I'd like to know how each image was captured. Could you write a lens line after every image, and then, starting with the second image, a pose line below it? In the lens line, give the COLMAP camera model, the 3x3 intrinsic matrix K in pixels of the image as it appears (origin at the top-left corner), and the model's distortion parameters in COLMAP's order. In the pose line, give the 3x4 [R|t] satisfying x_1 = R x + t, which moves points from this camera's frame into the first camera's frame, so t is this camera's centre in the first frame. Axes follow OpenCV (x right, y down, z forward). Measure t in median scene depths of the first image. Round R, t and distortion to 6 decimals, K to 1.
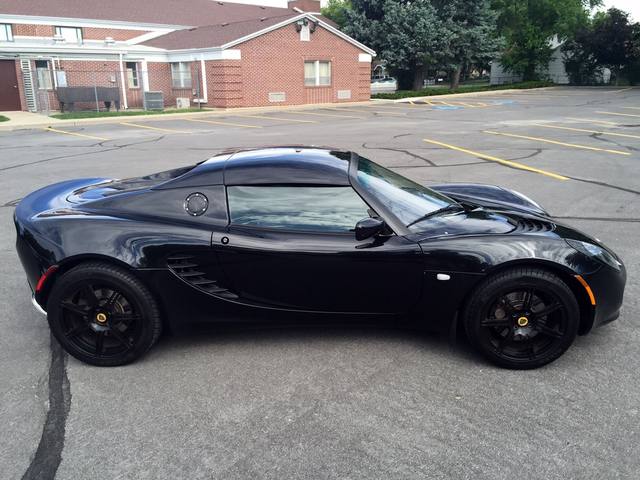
lens RADIAL K [[552.8, 0, 320.0], [0, 552.8, 240.0], [0, 0, 1]] dist [0.005880, -0.009951]
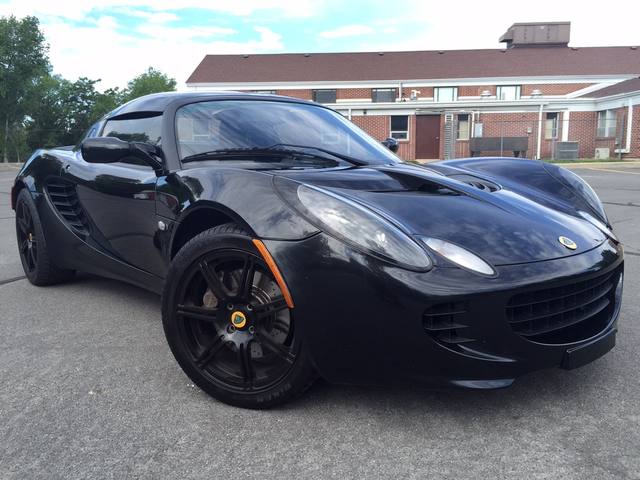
lens RADIAL K [[552.8, 0, 320.0], [0, 552.8, 240.0], [0, 0, 1]] dist [0.005880, -0.009951]
pose [[0.687507, 0.108944, -0.717959, 0.099633], [-0.191096, 0.980978, -0.034135, 0.008263], [0.700583, 0.160667, 0.695248, 0.077174]]
